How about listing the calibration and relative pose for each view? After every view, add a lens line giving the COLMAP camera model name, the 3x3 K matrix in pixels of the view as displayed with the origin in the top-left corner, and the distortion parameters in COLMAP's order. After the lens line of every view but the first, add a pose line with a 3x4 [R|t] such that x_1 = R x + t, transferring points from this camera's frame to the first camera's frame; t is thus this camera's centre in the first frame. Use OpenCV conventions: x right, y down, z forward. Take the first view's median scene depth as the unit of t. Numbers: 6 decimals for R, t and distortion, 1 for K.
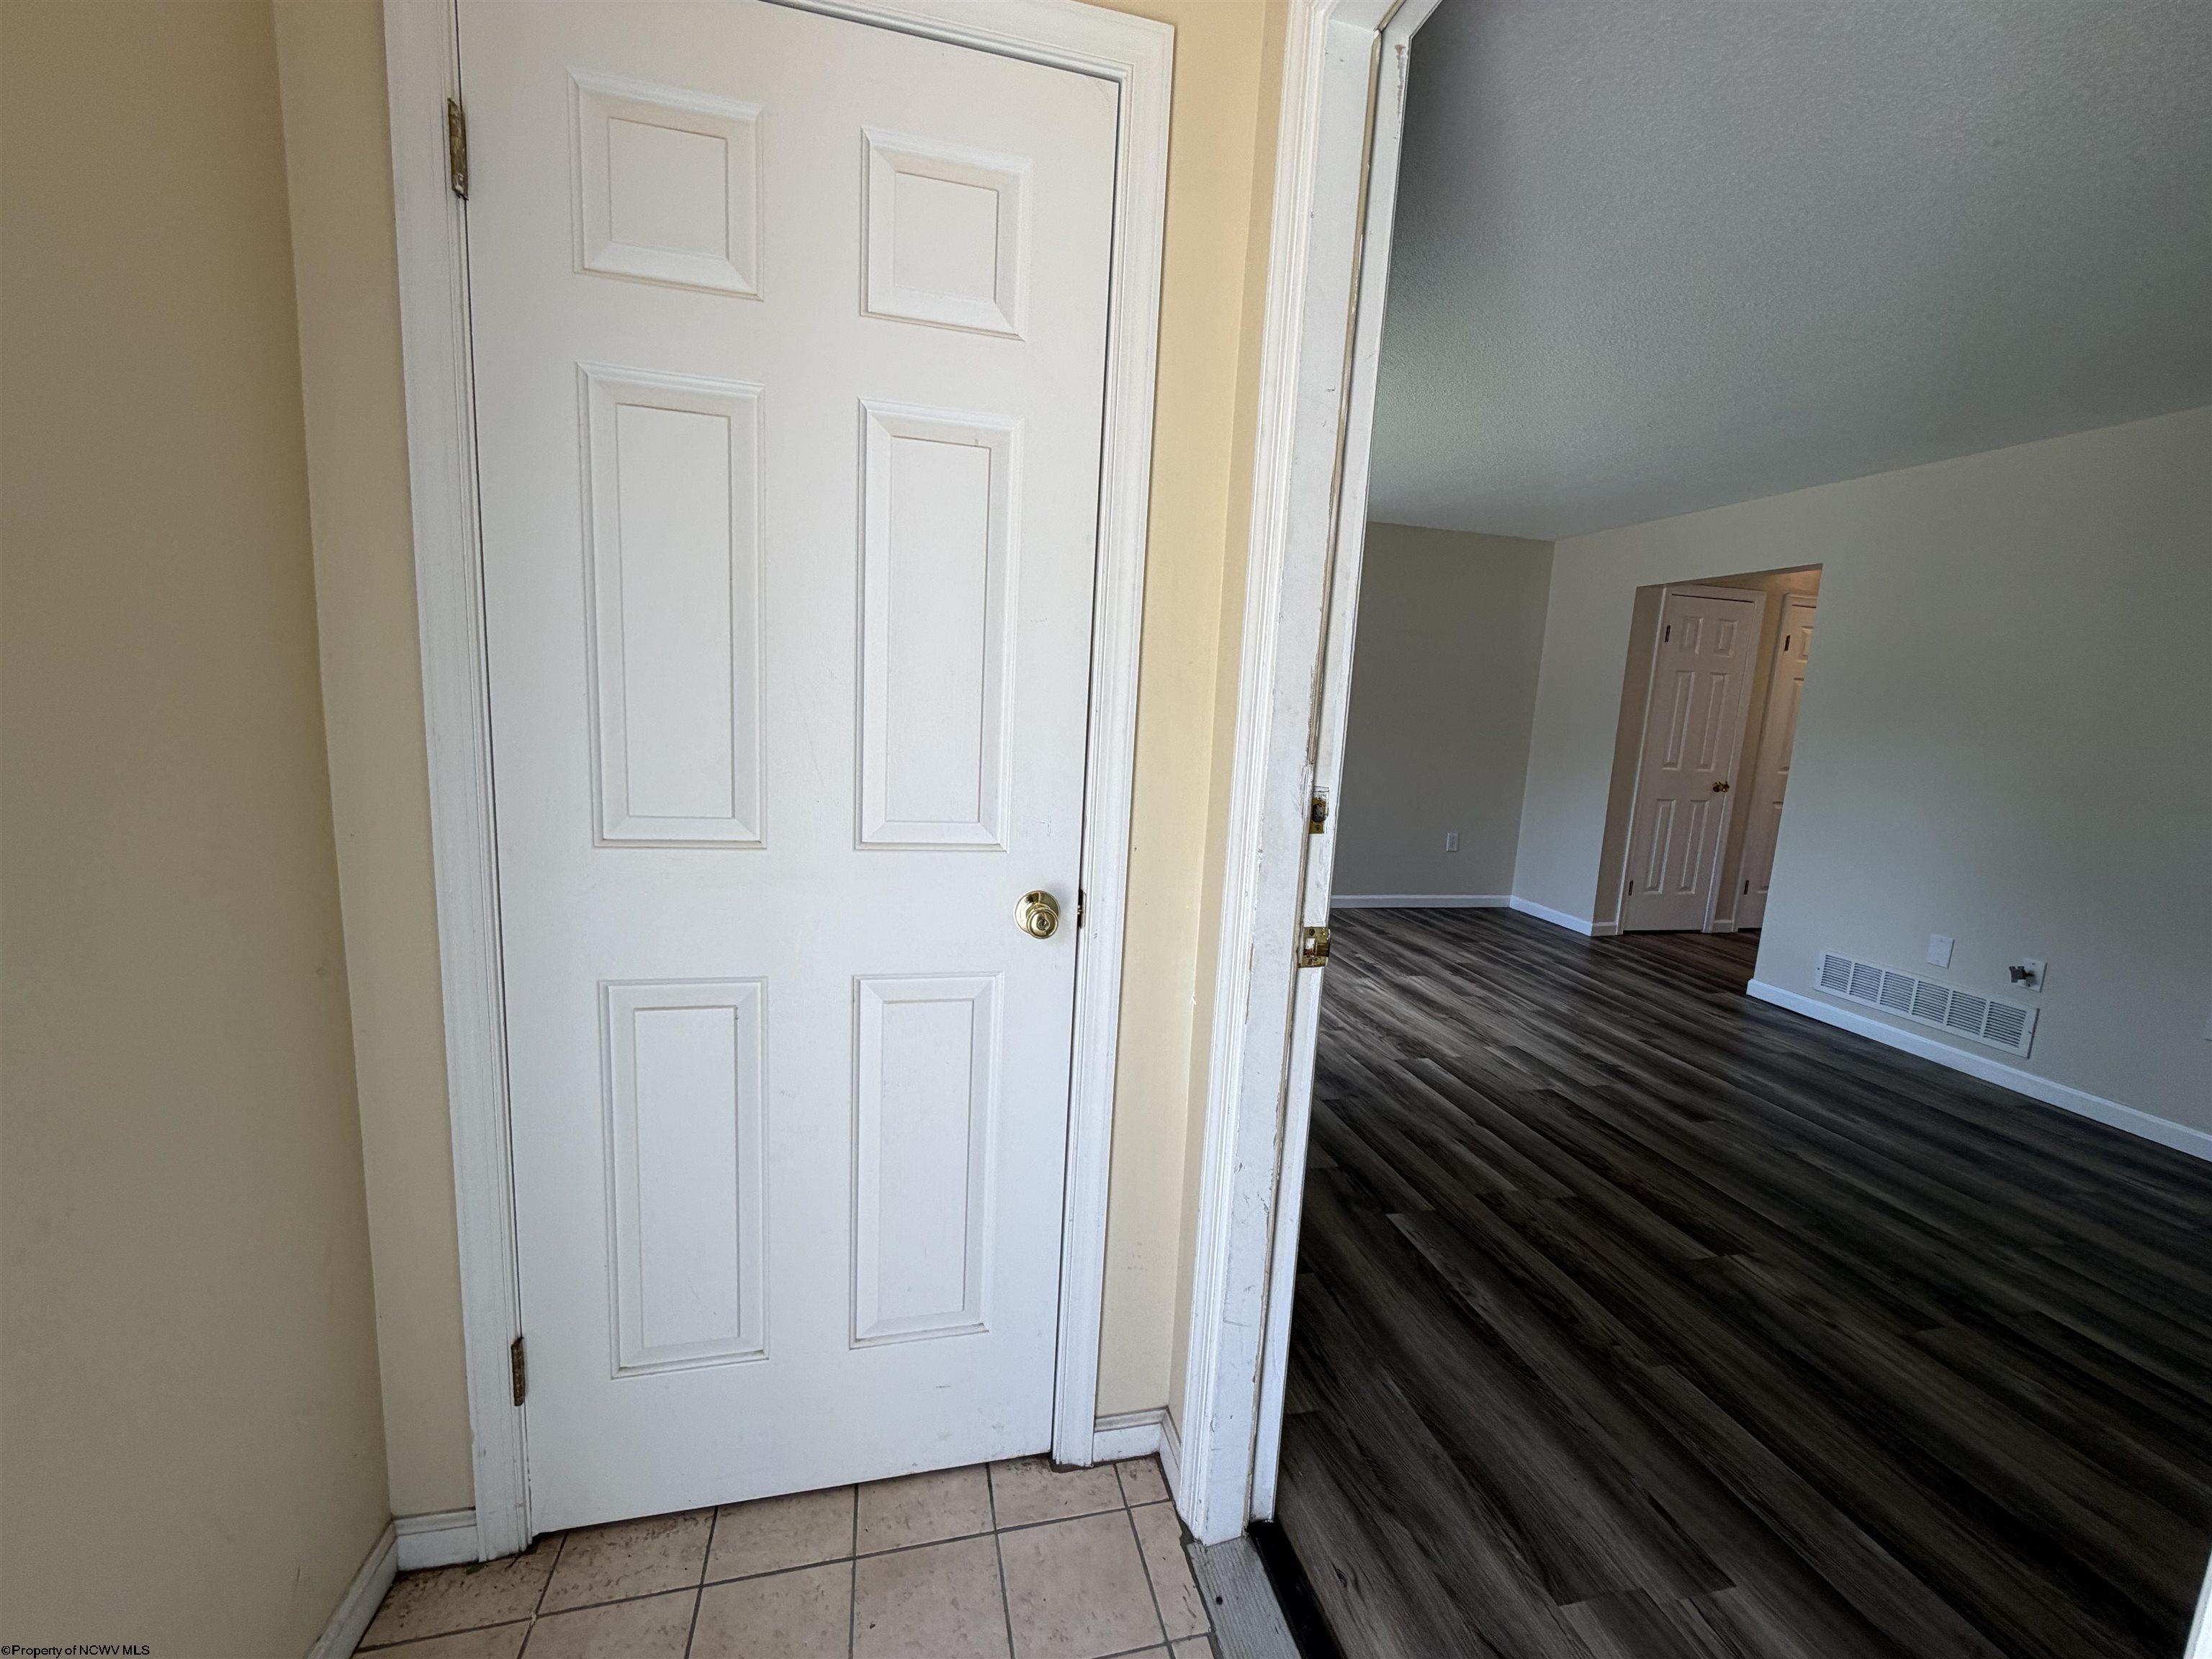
lens RADIAL K [[880.4, 0, 1106.0], [0, 880.4, 829.5], [0, 0, 1]] dist [-0.000706, -0.000035]
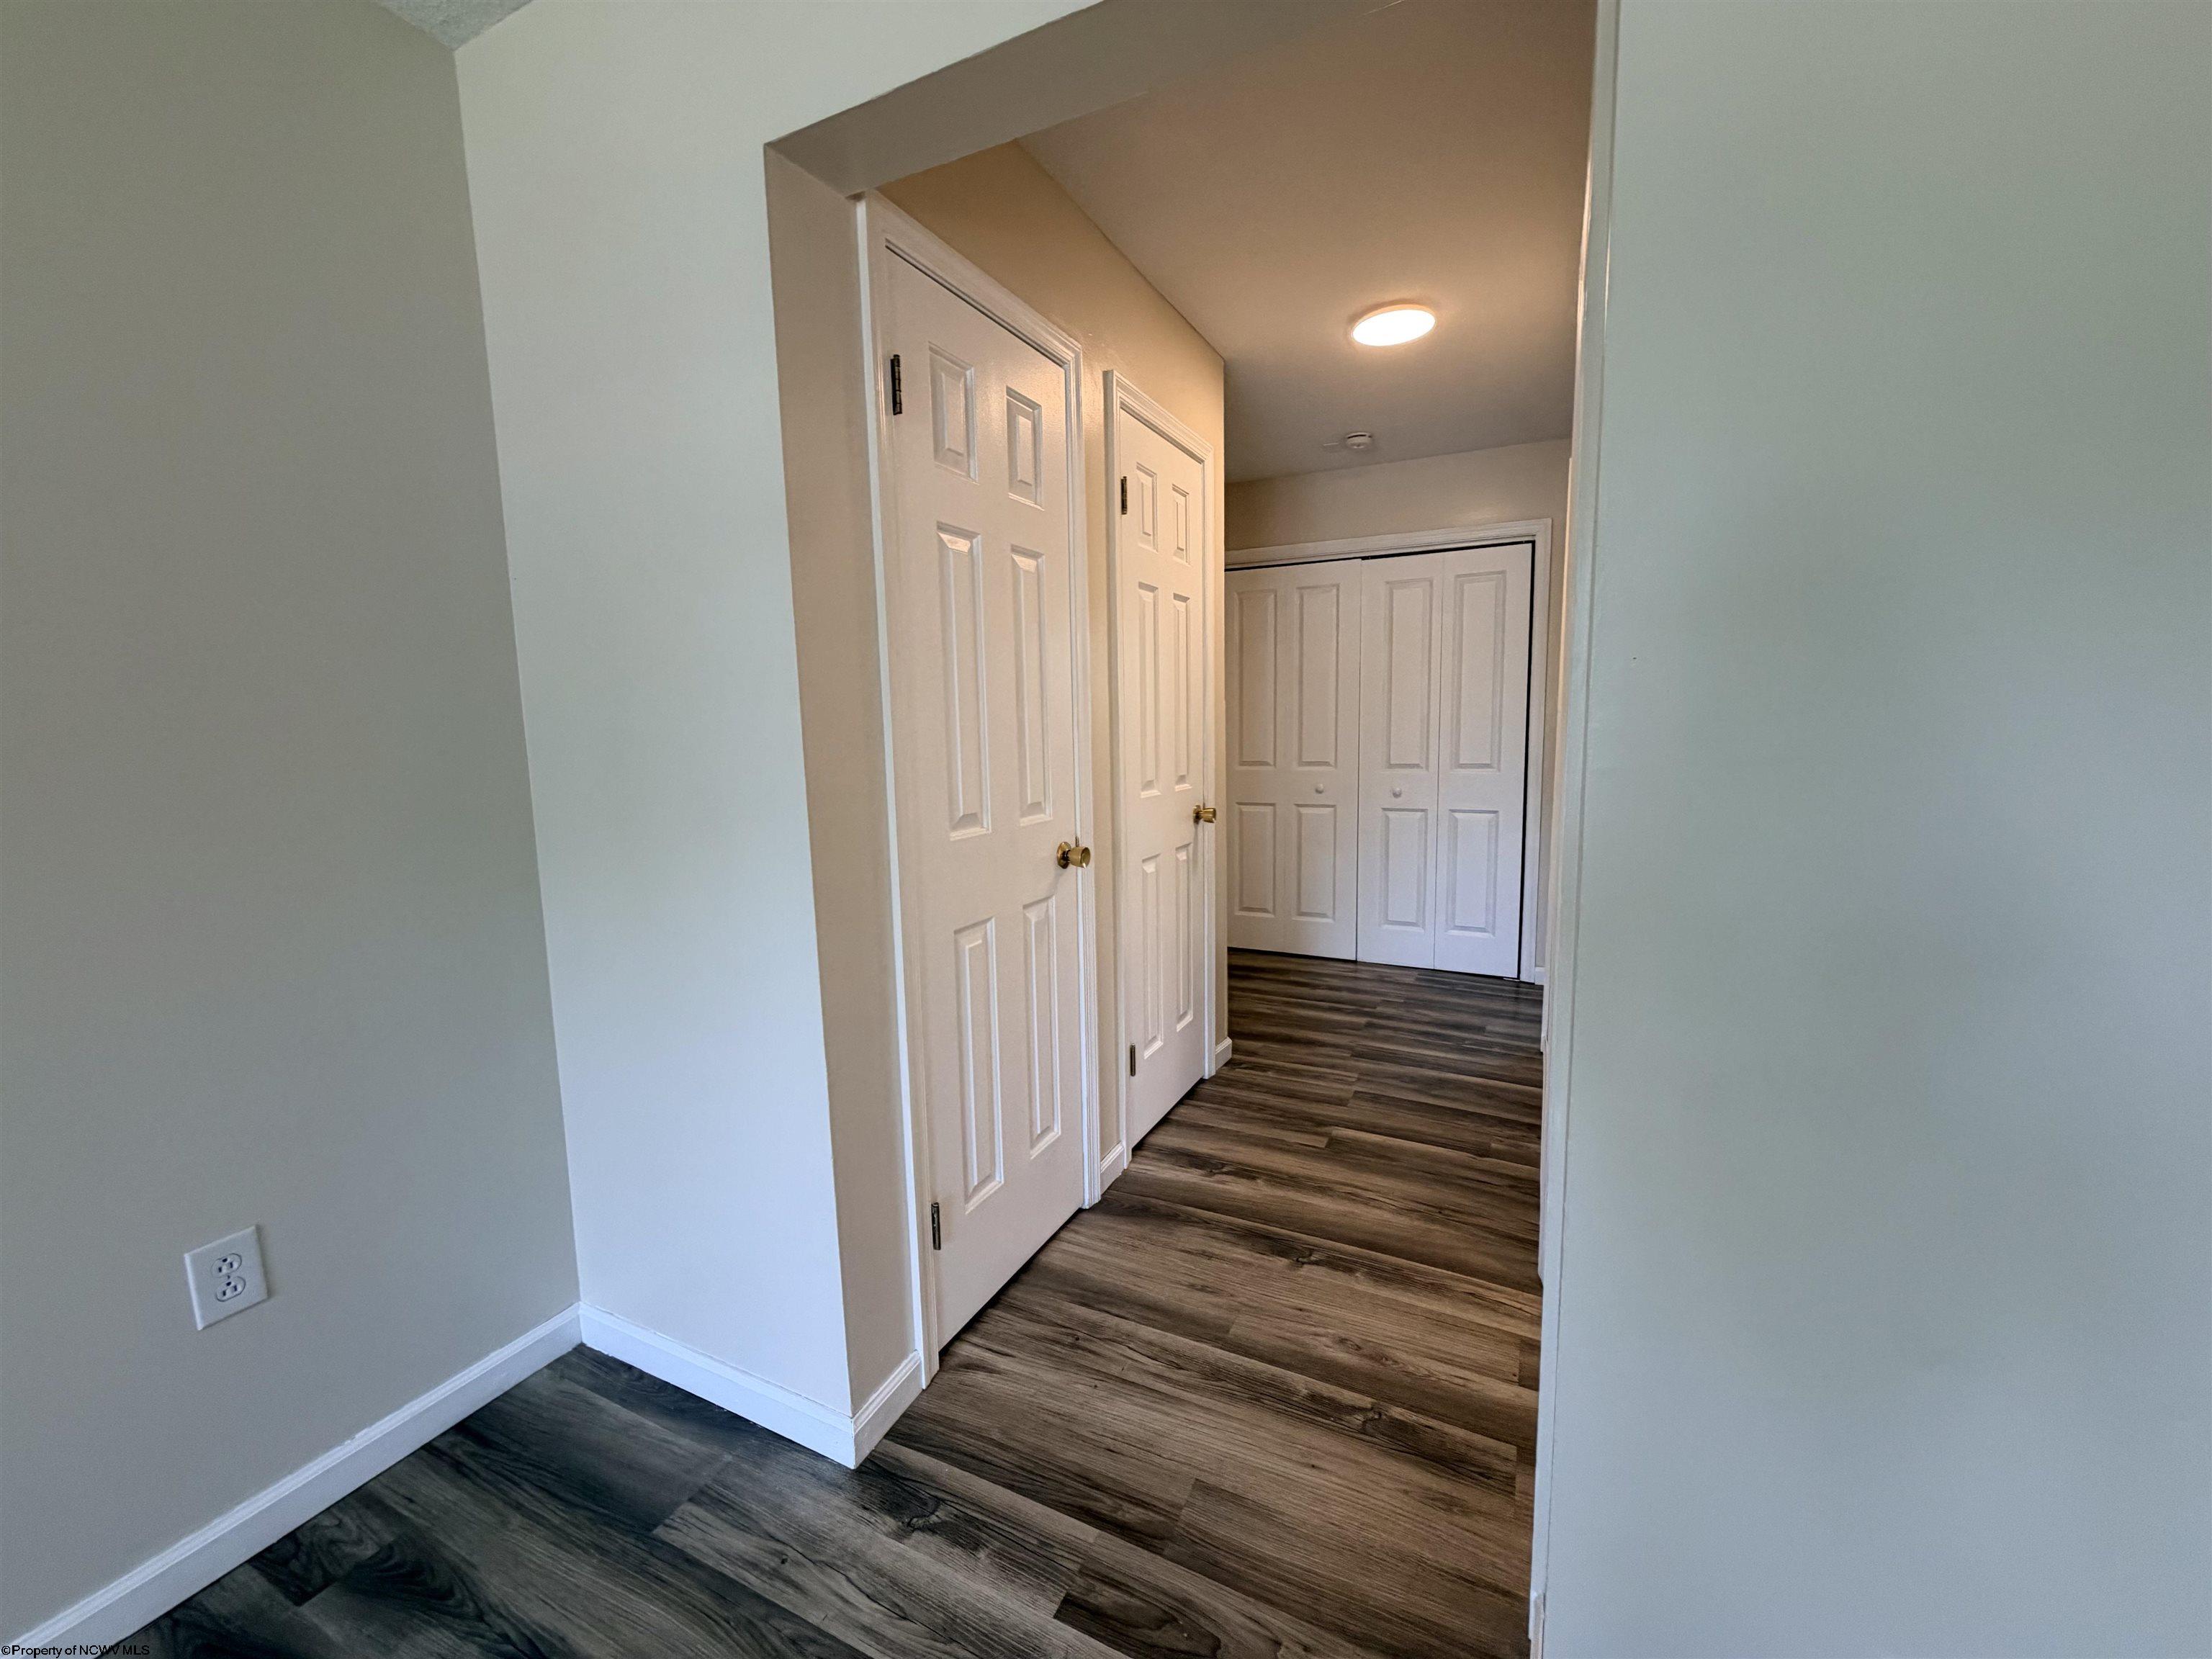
lens RADIAL K [[881.8, 0, 1106.0], [0, 881.8, 829.5], [0, 0, 1]] dist [0.000593, 0.000044]
pose [[0.656514, -0.155813, 0.738046, 0.421678], [0.163940, 0.984519, 0.062017, -0.080847], [-0.736283, 0.080281, 0.671895, 0.724642]]
